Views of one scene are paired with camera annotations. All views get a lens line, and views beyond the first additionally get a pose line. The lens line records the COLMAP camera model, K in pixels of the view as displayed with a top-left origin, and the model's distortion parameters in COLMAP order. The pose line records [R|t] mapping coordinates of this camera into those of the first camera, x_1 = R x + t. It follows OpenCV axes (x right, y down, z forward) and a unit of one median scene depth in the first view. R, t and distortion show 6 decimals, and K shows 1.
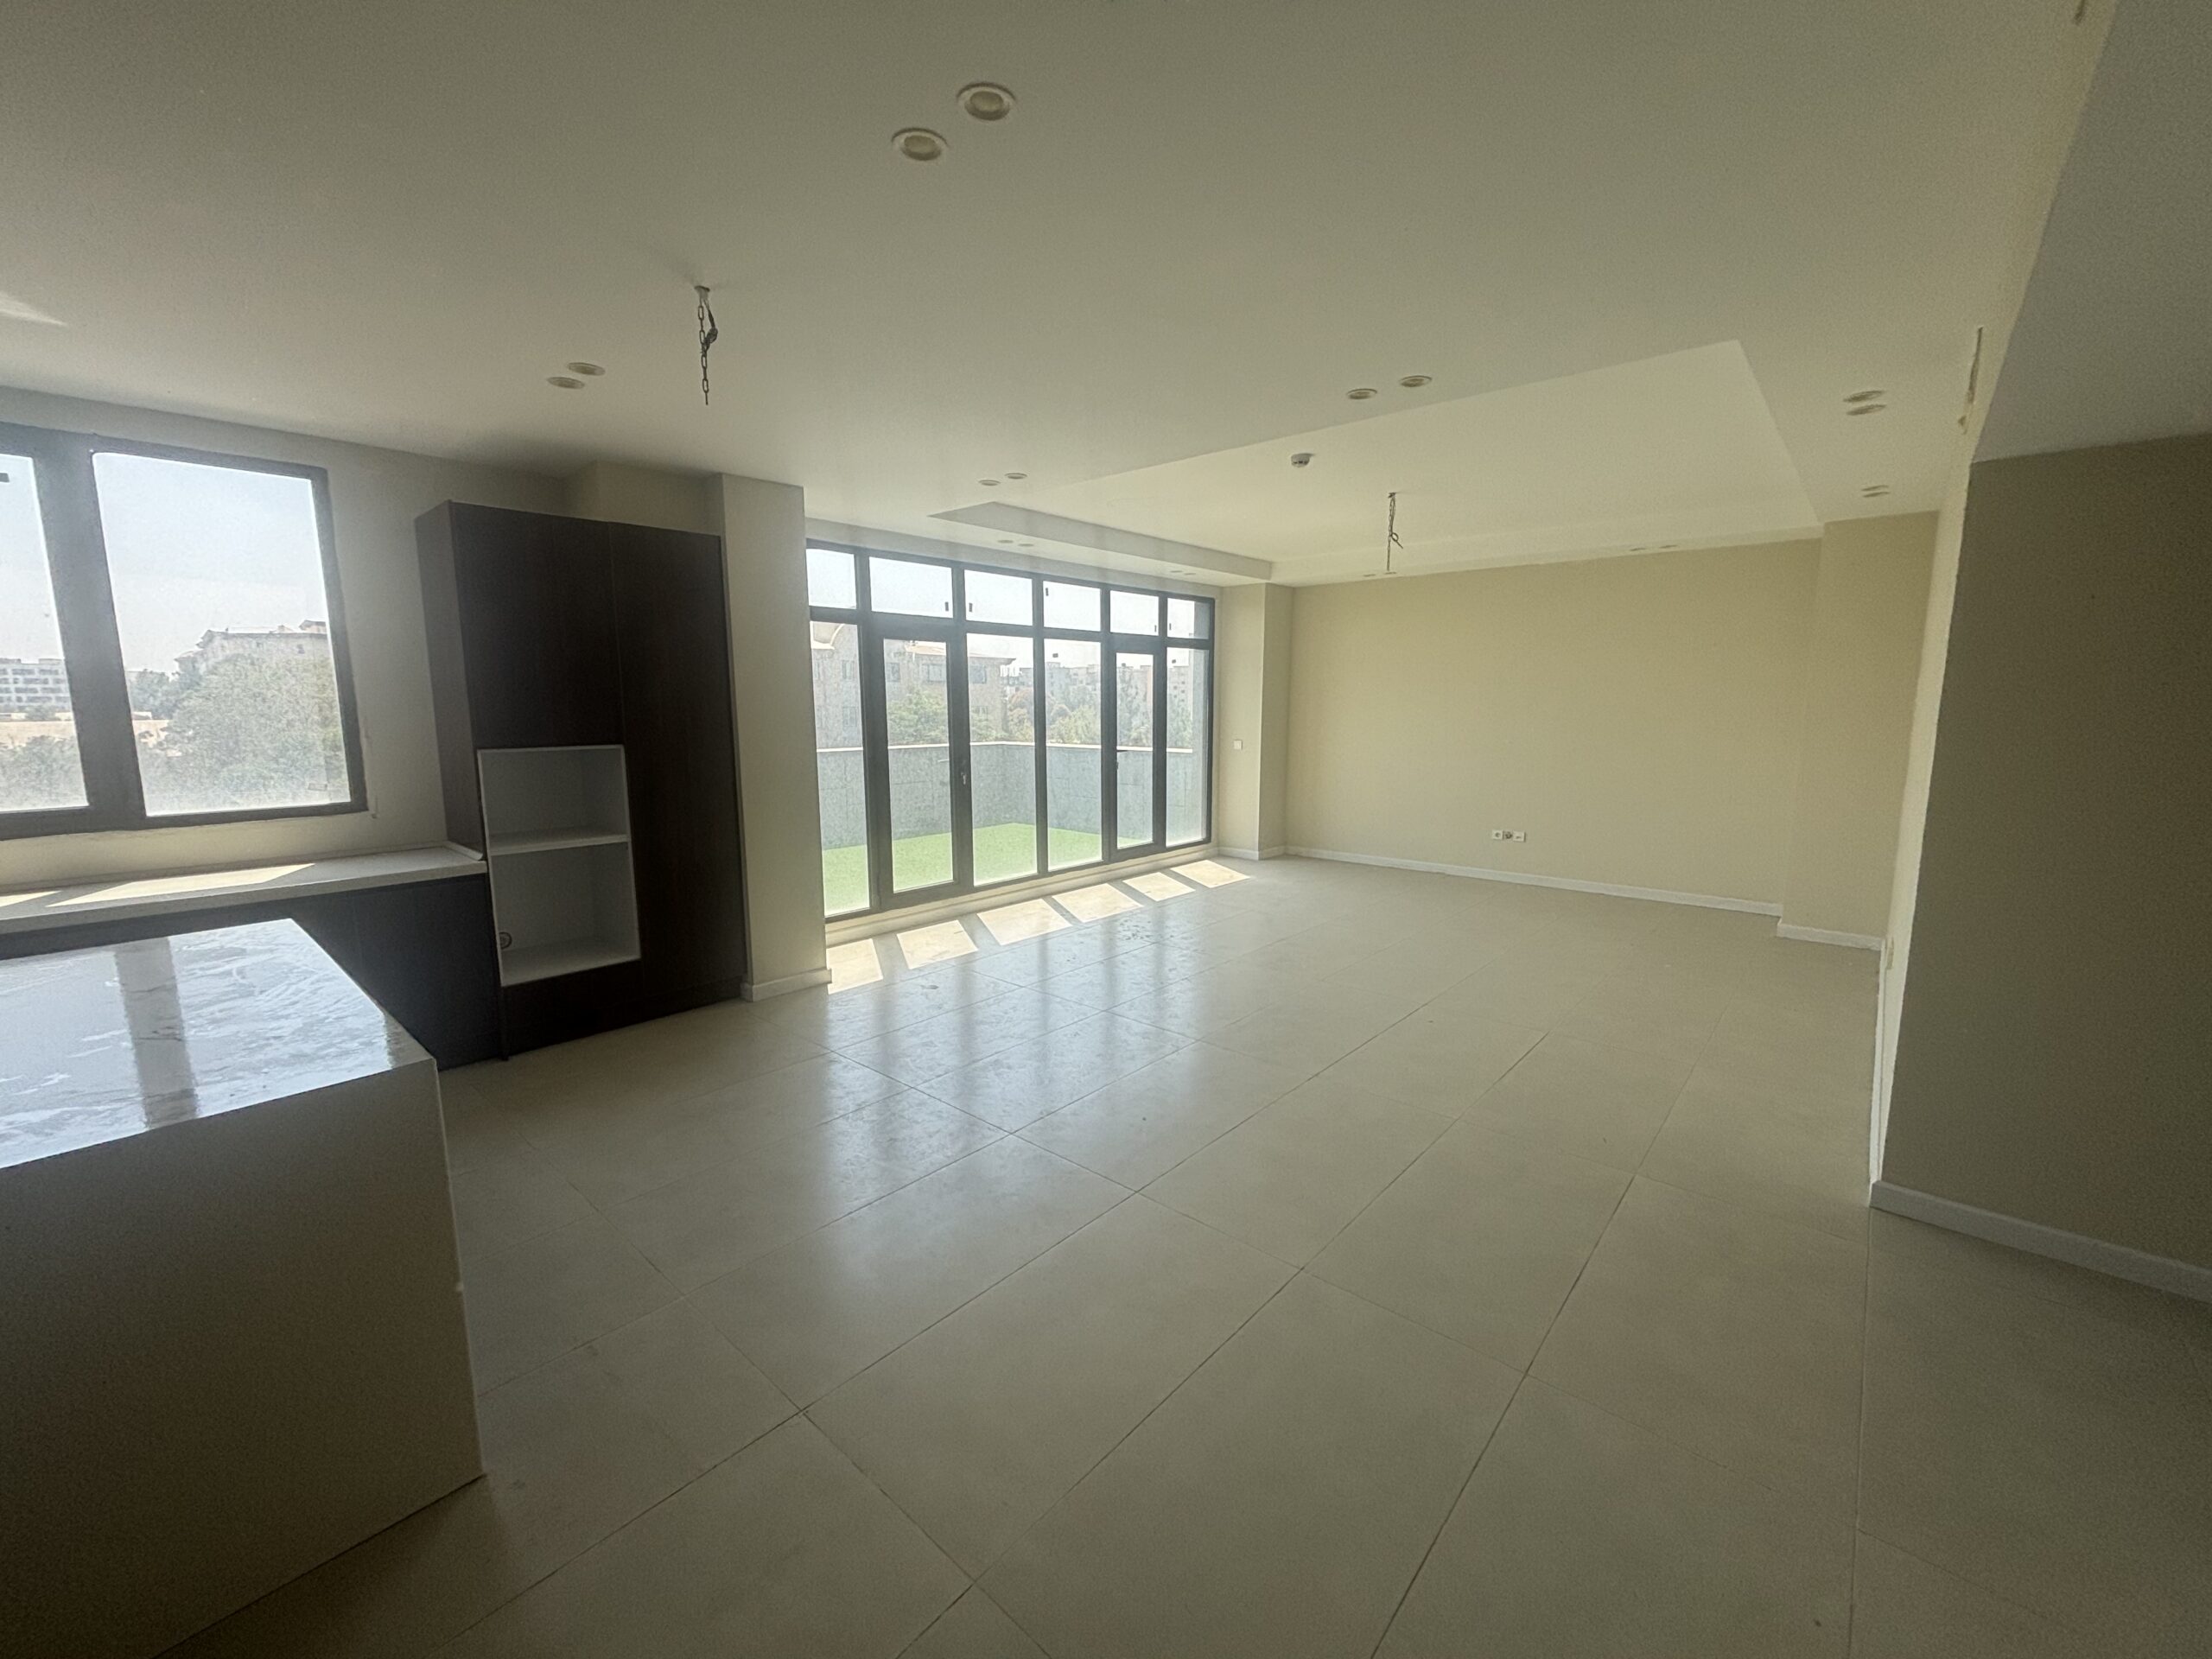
lens RADIAL K [[890.1, 0, 1106.0], [0, 890.1, 829.5], [0, 0, 1]] dist [0.001021, 0.000177]
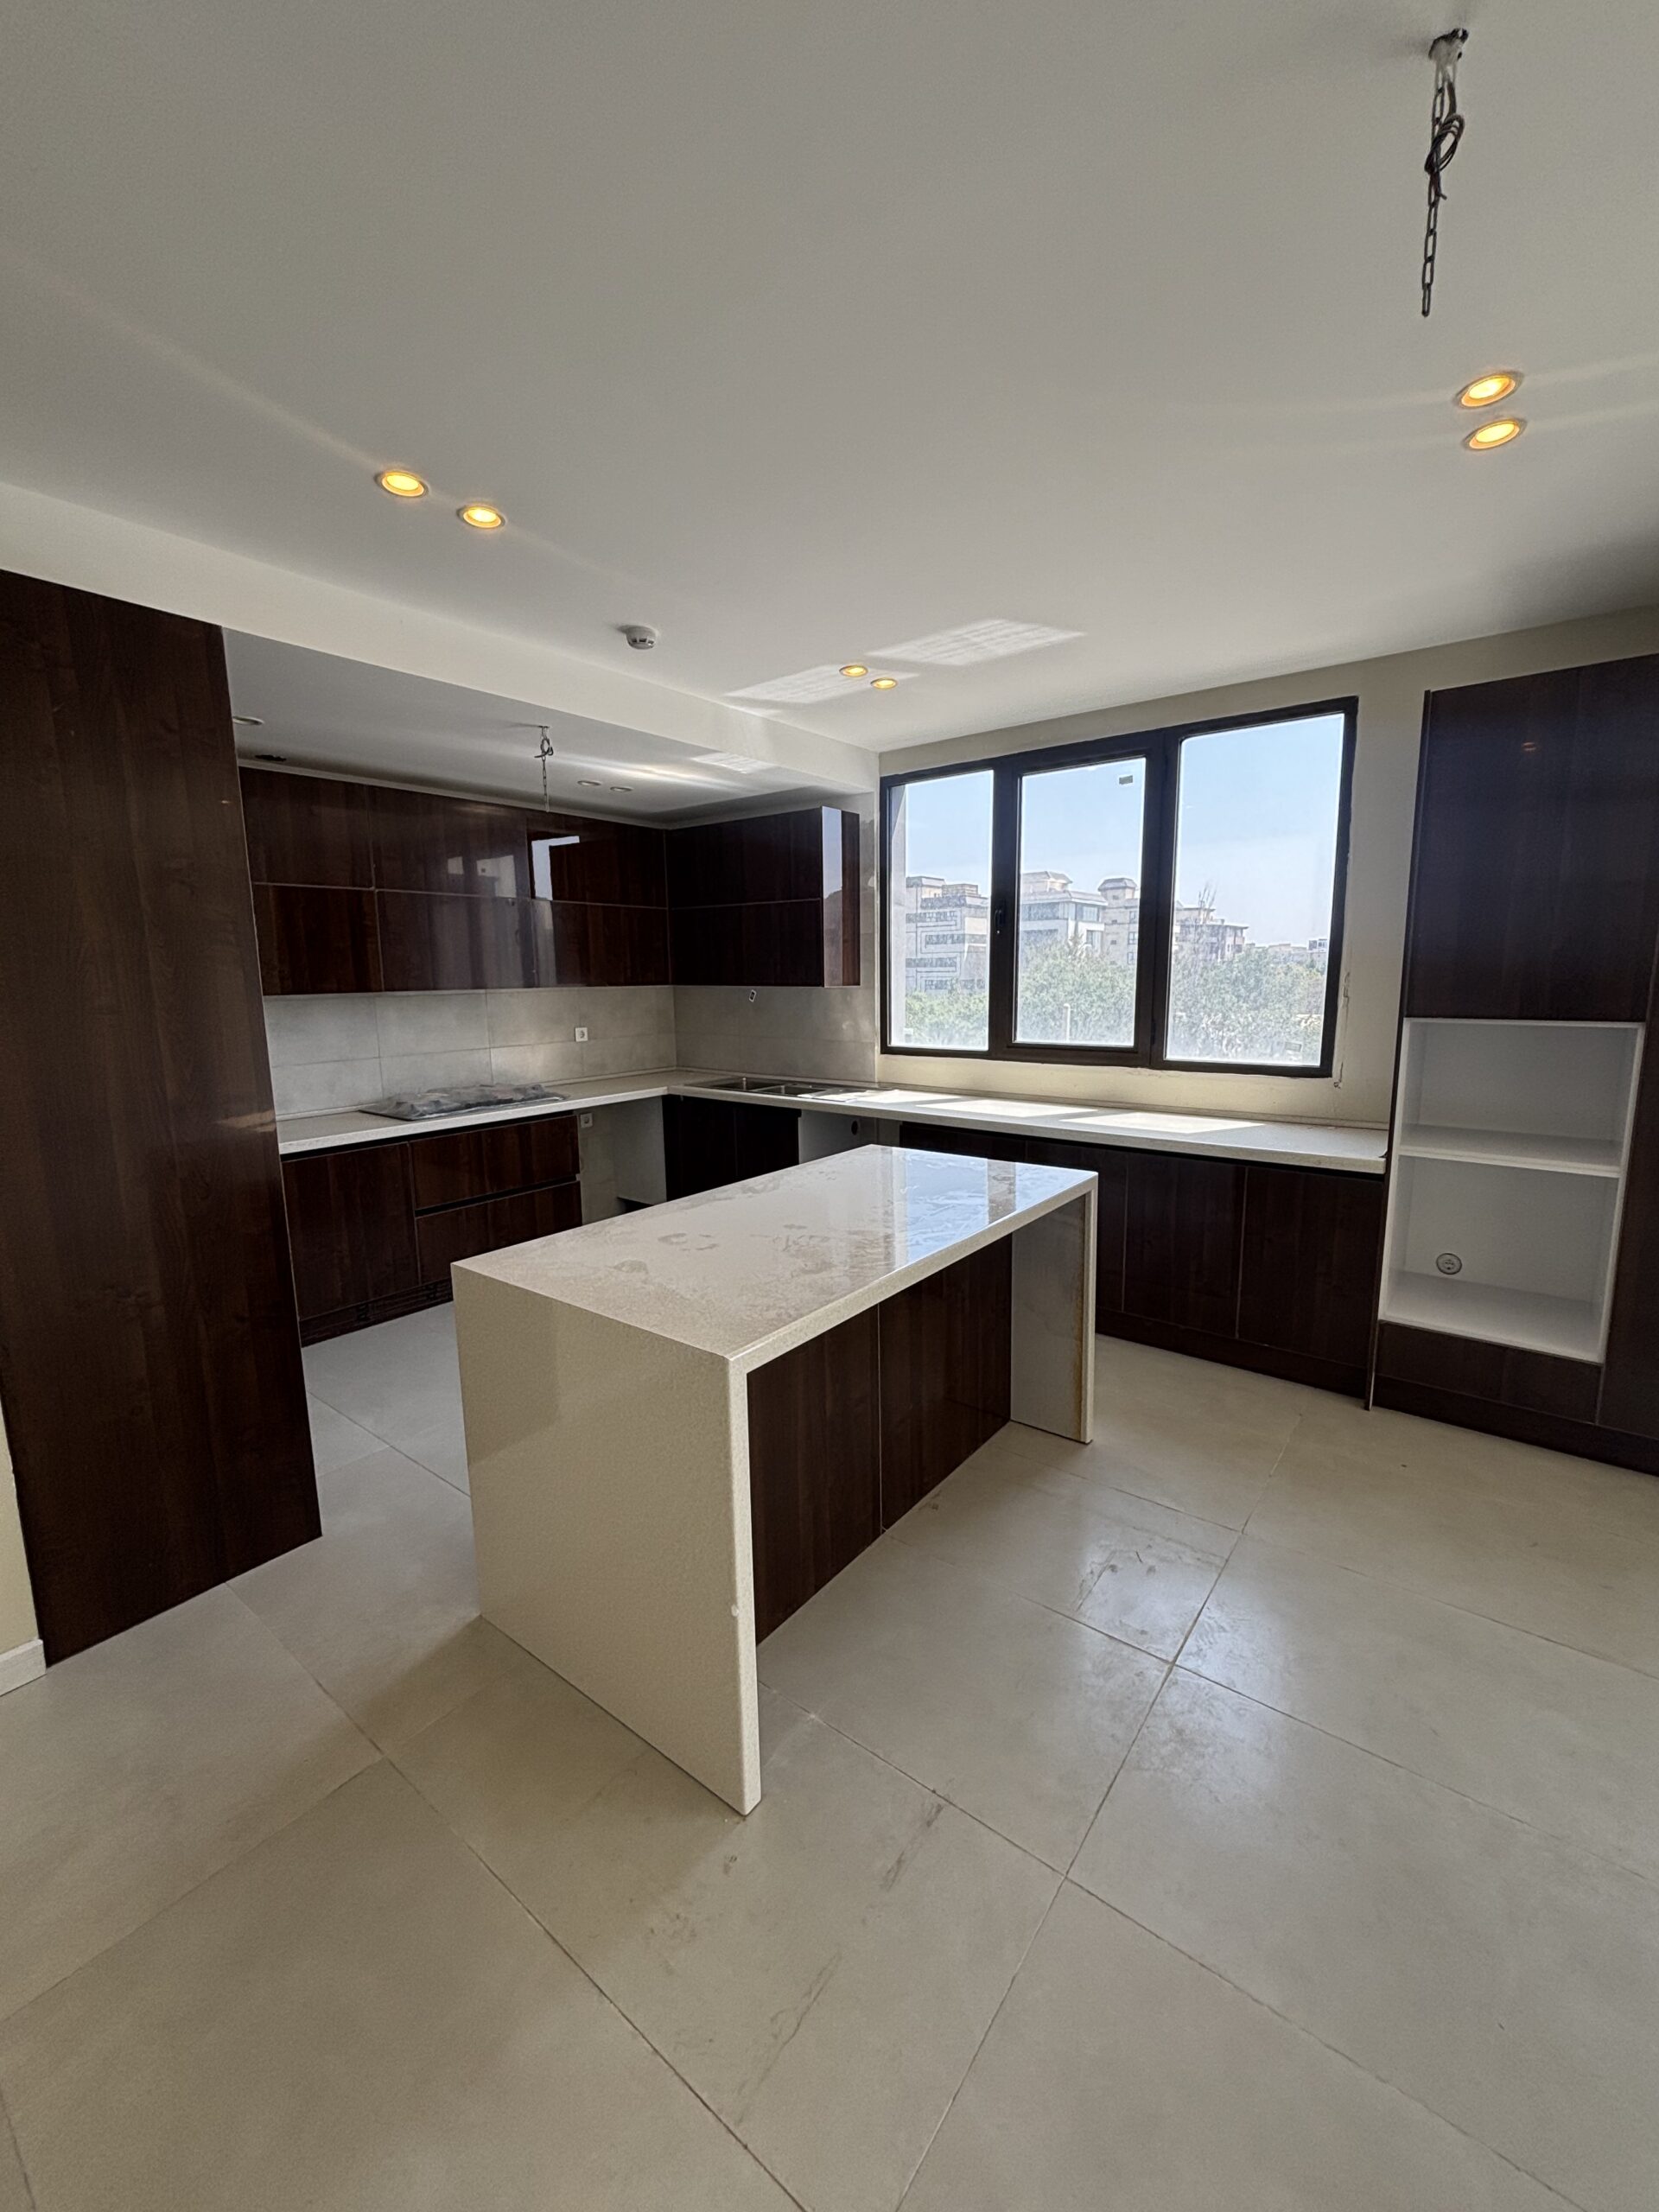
lens RADIAL K [[890.1, 0, 829.5], [0, 890.1, 1106.0], [0, 0, 1]] dist [0.001021, 0.000177]
pose [[0.056132, 0.155463, -0.986246, 0.042584], [-0.131151, 0.980392, 0.147076, -0.061402], [0.989772, 0.121091, 0.075421, 0.445848]]
